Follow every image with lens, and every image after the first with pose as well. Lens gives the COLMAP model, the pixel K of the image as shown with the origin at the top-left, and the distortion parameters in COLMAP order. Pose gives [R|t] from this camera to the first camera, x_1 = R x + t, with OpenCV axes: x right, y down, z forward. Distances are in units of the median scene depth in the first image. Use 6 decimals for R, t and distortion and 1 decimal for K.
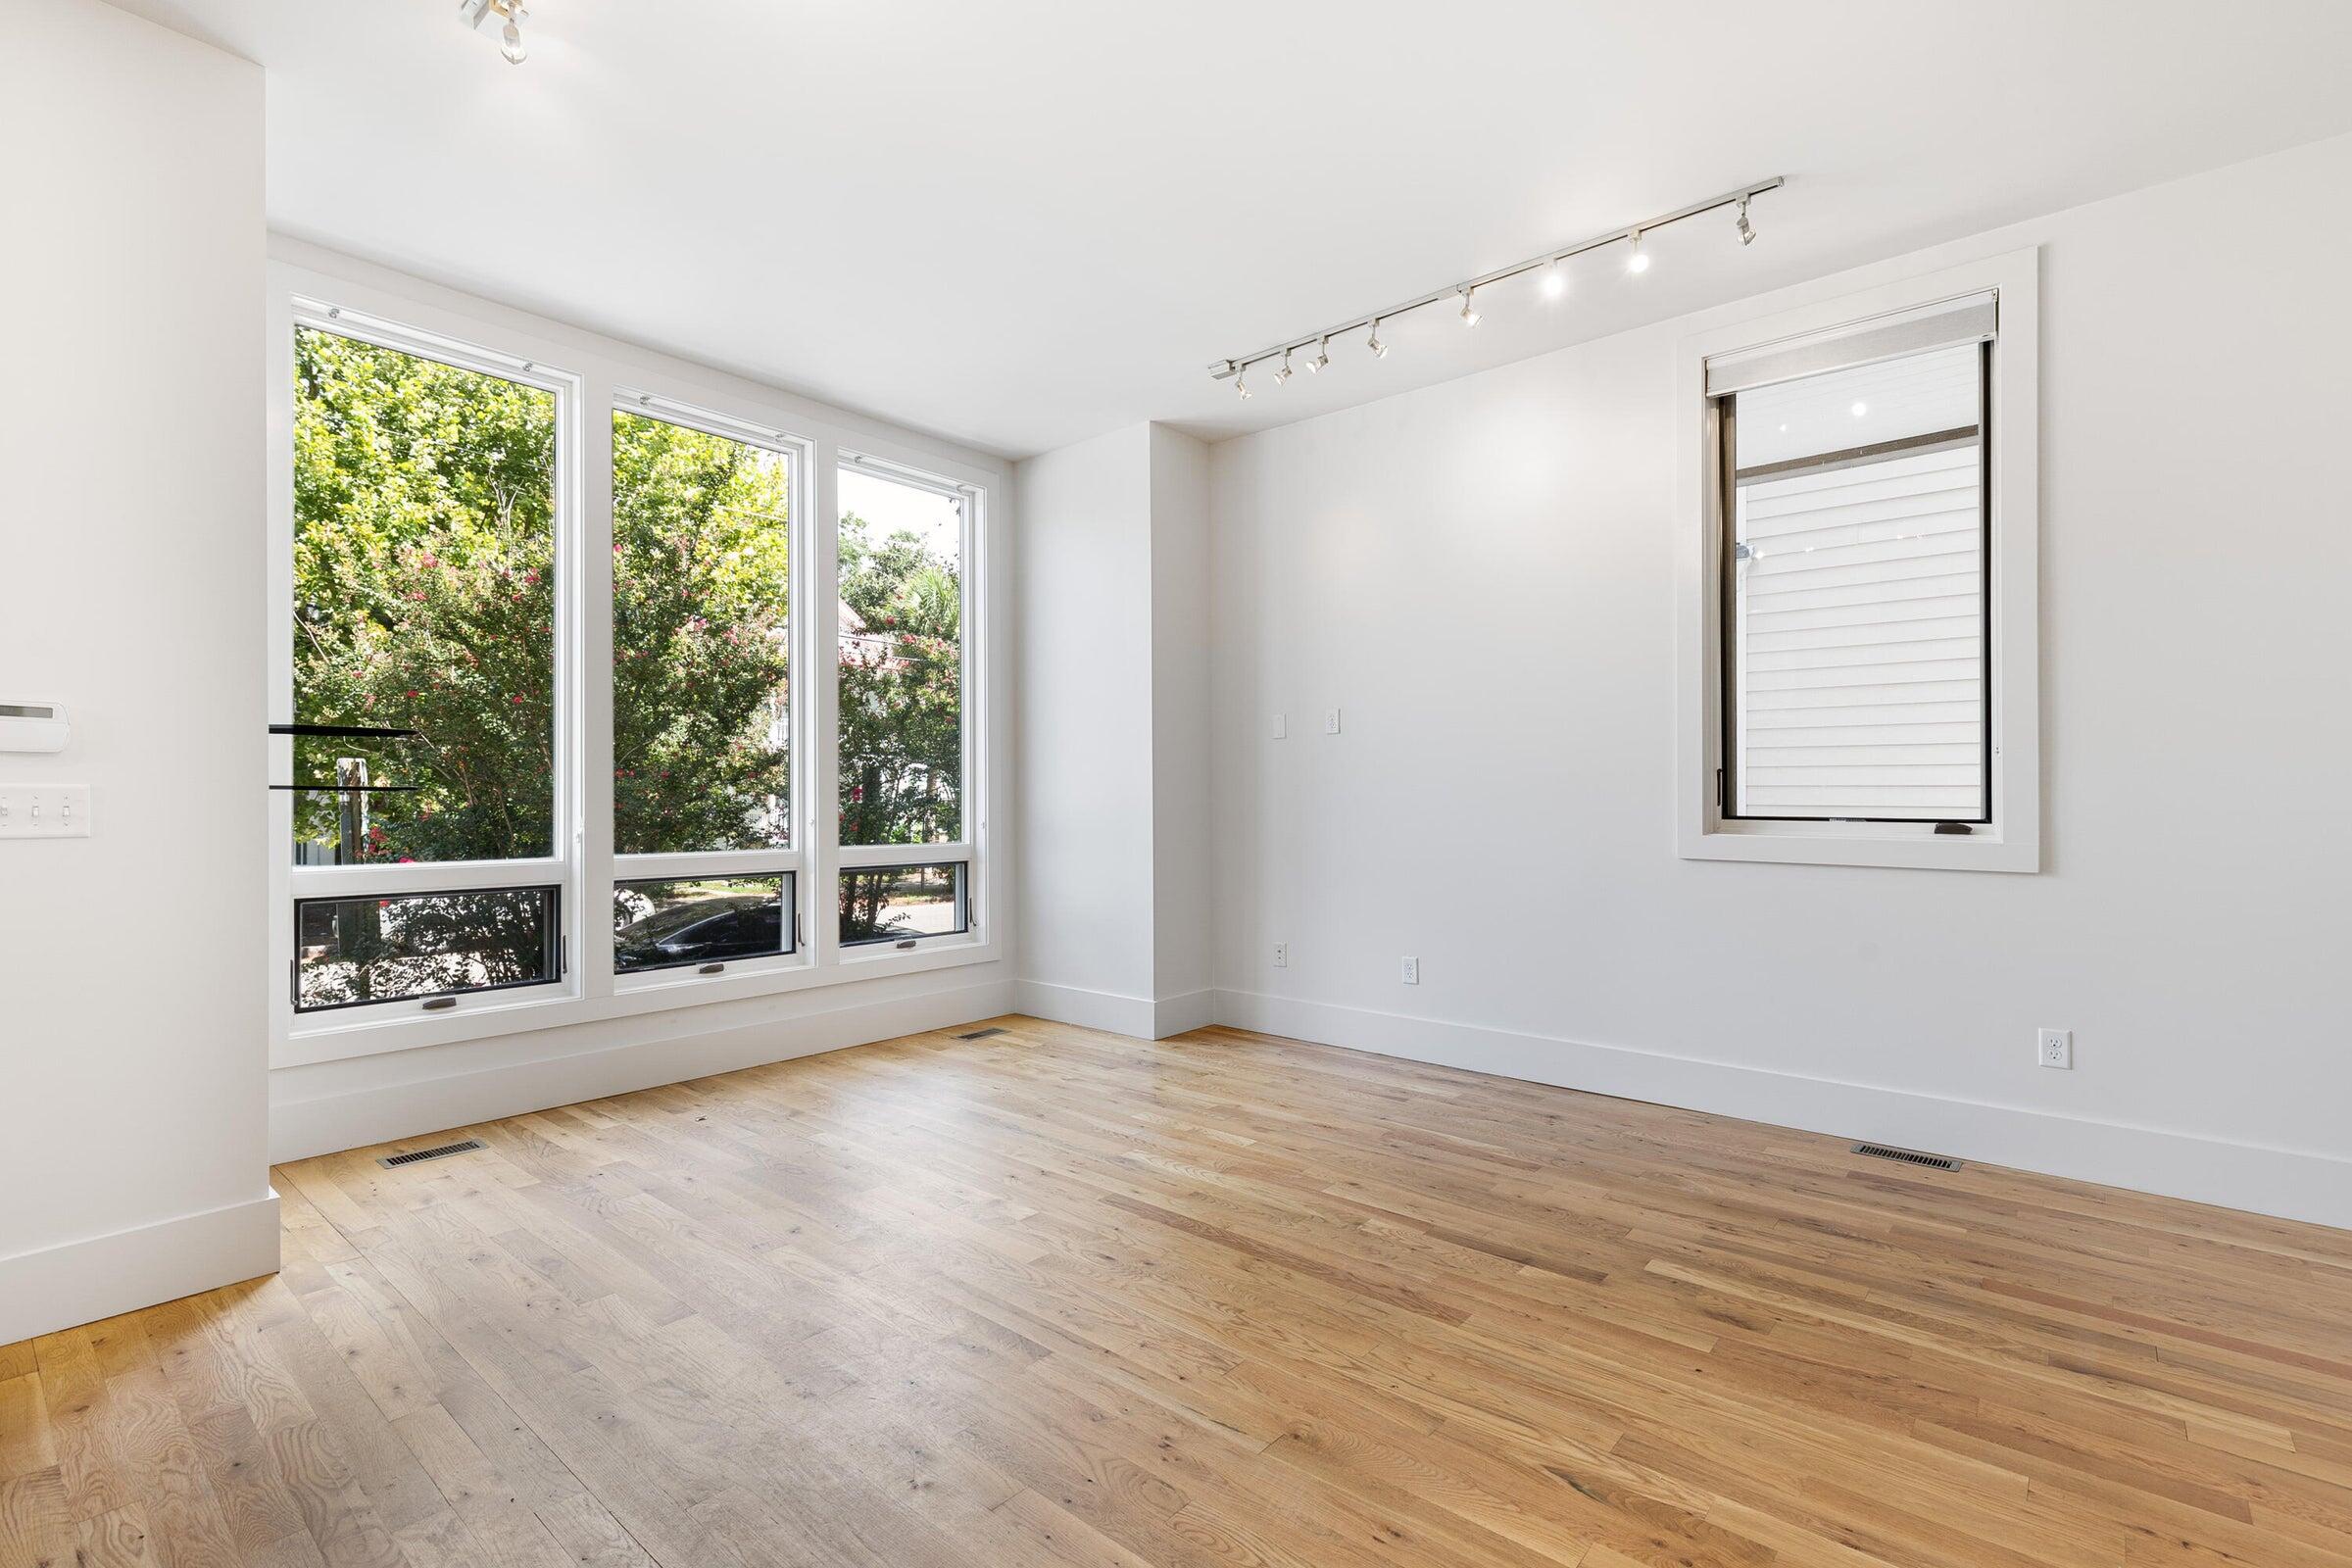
lens RADIAL K [[1078.0, 0, 1178.2], [0, 1078.0, 787.5], [0, 0, 1]] dist [0.000170, -0.000486]
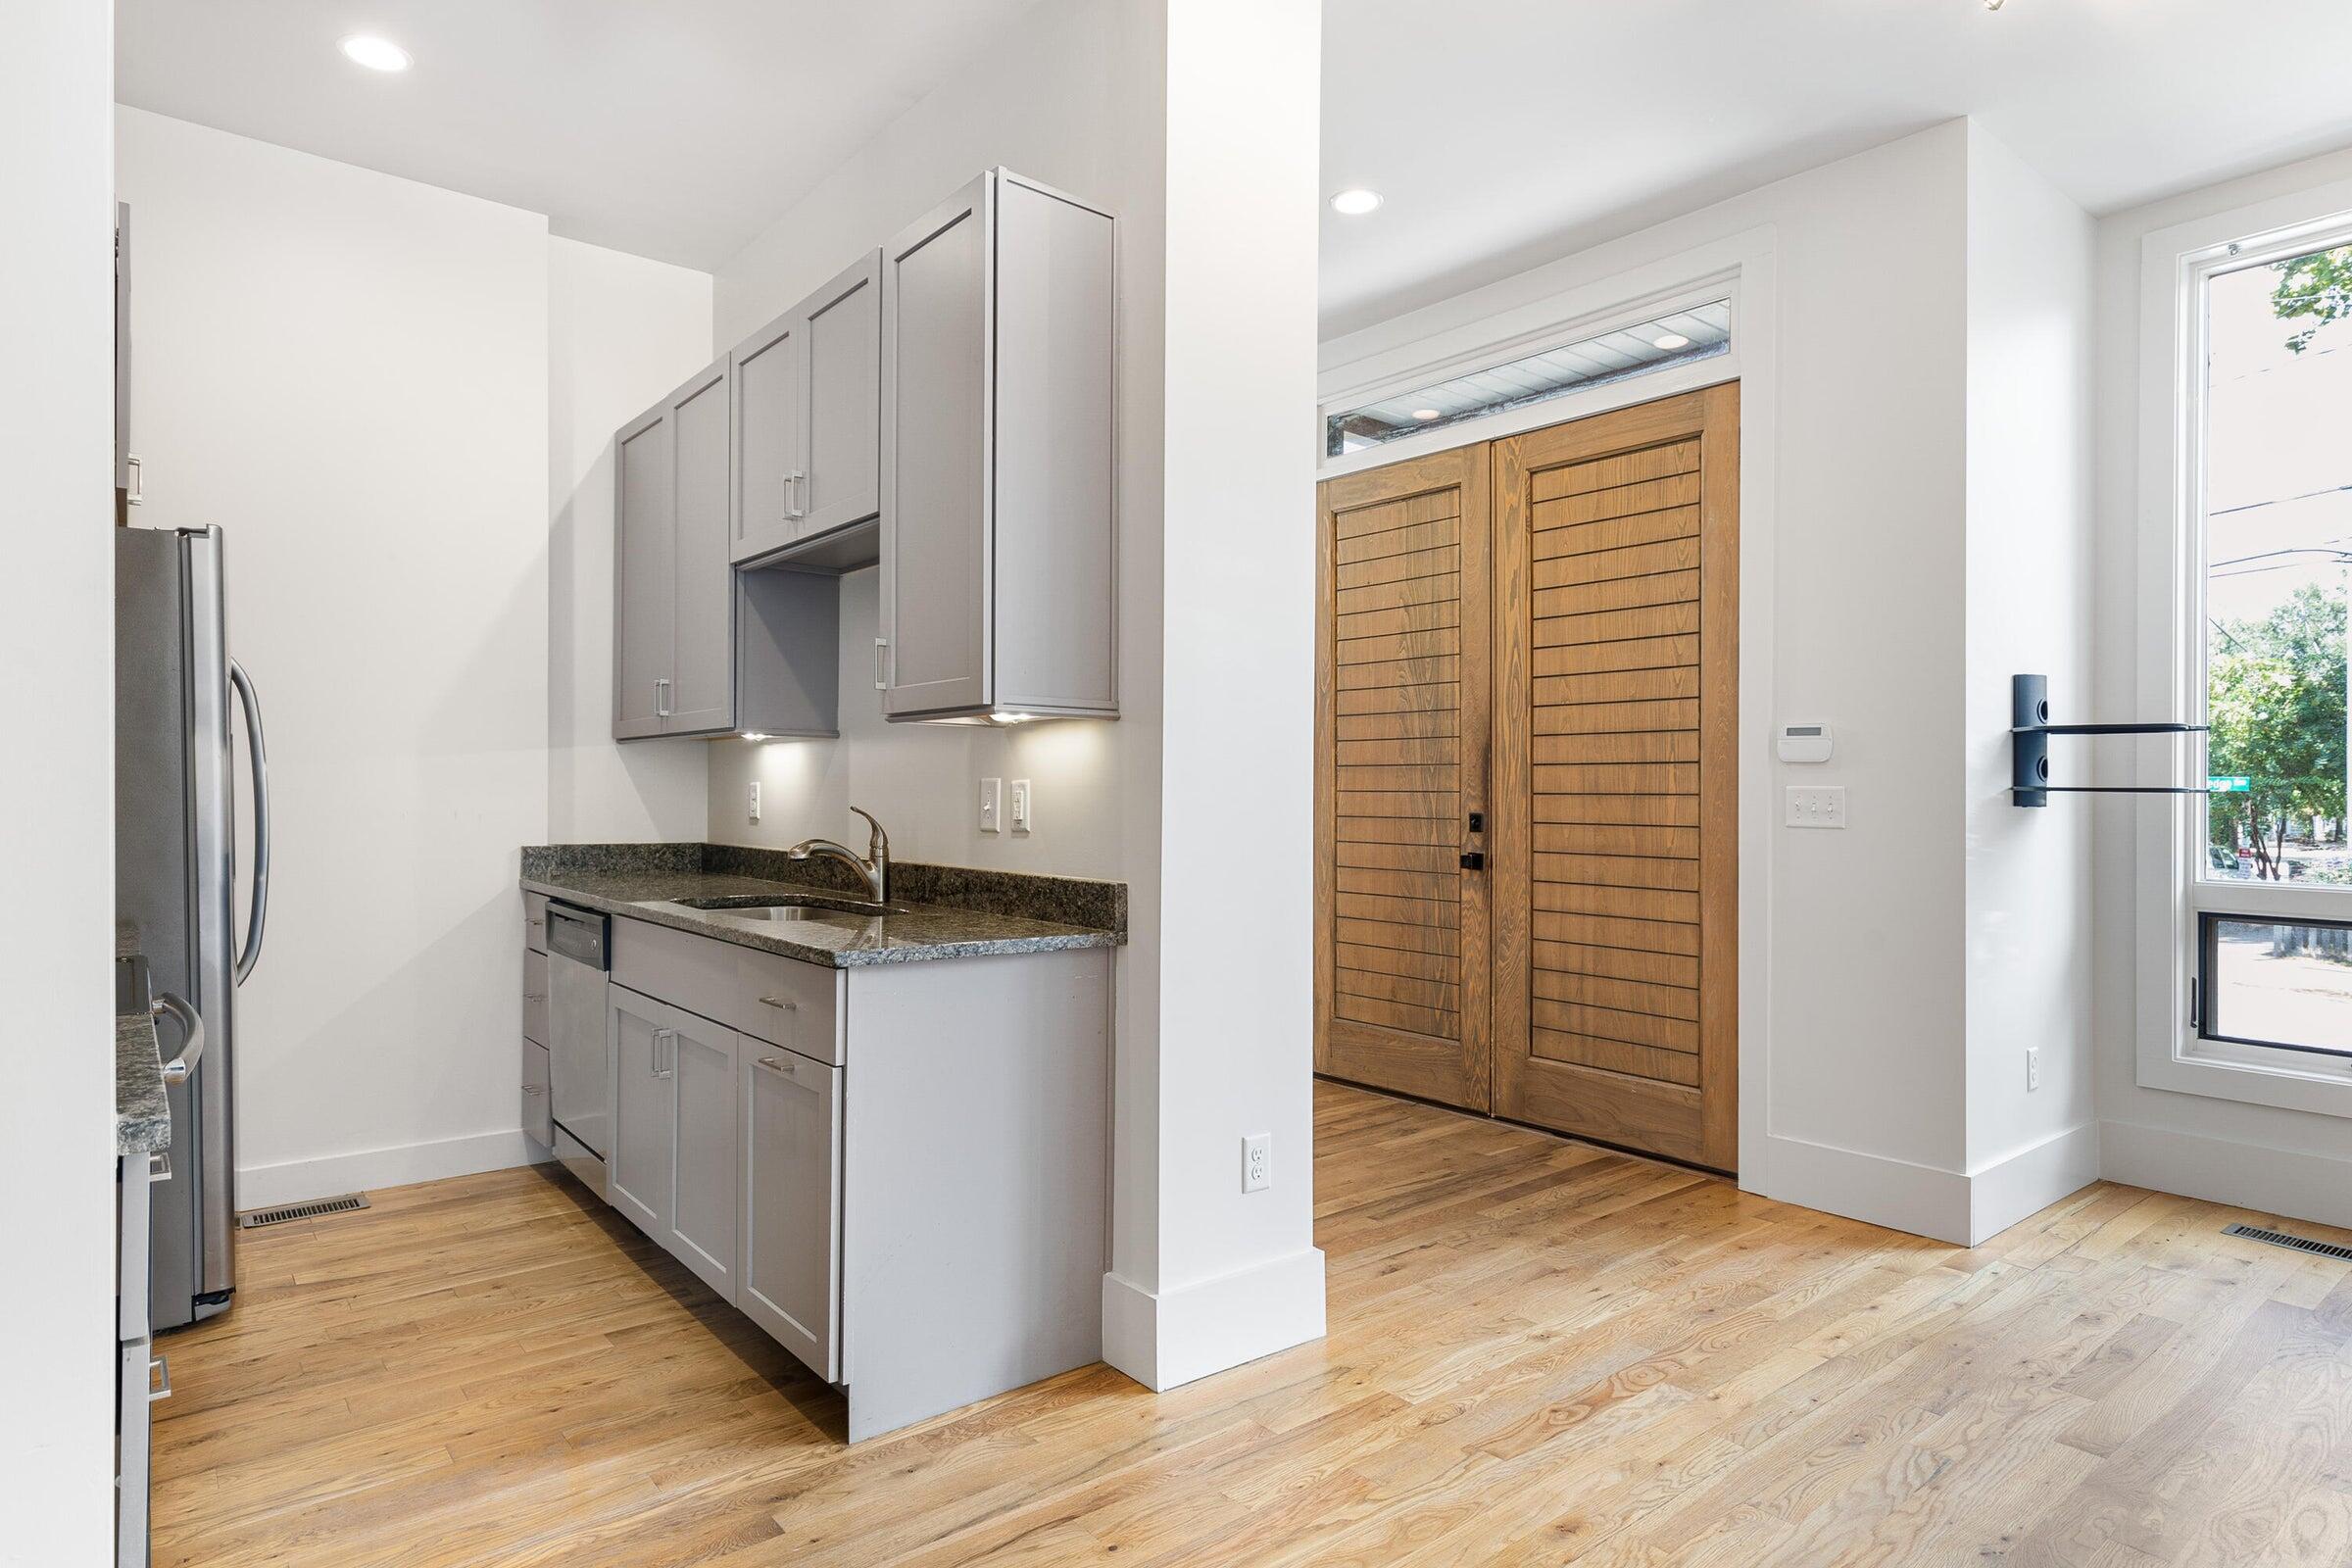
lens RADIAL K [[1318.9, 0, 1178.8], [0, 1318.9, 789.7], [0, 0, 1]] dist [-0.001583, -0.000255]
pose [[-0.190924, -0.001549, -0.981604, 0.598576], [-0.001104, 0.999998, -0.001364, 0.003391], [0.981604, 0.000824, -0.190925, 0.500907]]
